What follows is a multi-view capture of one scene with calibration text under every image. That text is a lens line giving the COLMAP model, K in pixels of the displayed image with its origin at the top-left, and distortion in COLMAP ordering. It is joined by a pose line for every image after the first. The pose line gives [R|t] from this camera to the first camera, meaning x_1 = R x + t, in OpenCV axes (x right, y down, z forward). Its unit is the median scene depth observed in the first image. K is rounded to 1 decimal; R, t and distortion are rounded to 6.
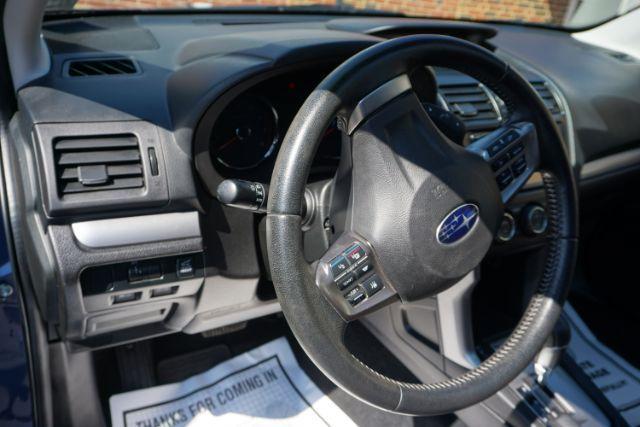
lens RADIAL K [[519.2, 0, 320.0], [0, 519.2, 213.5], [0, 0, 1]] dist [-0.018934, 0.005603]
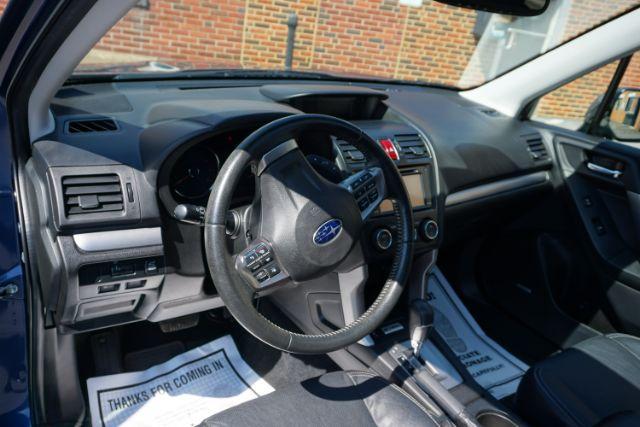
lens RADIAL K [[519.2, 0, 320.0], [0, 519.2, 213.5], [0, 0, 1]] dist [-0.018934, 0.005603]
pose [[0.997177, -0.003751, 0.074992, 0.098369], [0.008003, 0.998371, -0.056486, 0.043361], [-0.074658, 0.056927, 0.995583, -0.470830]]
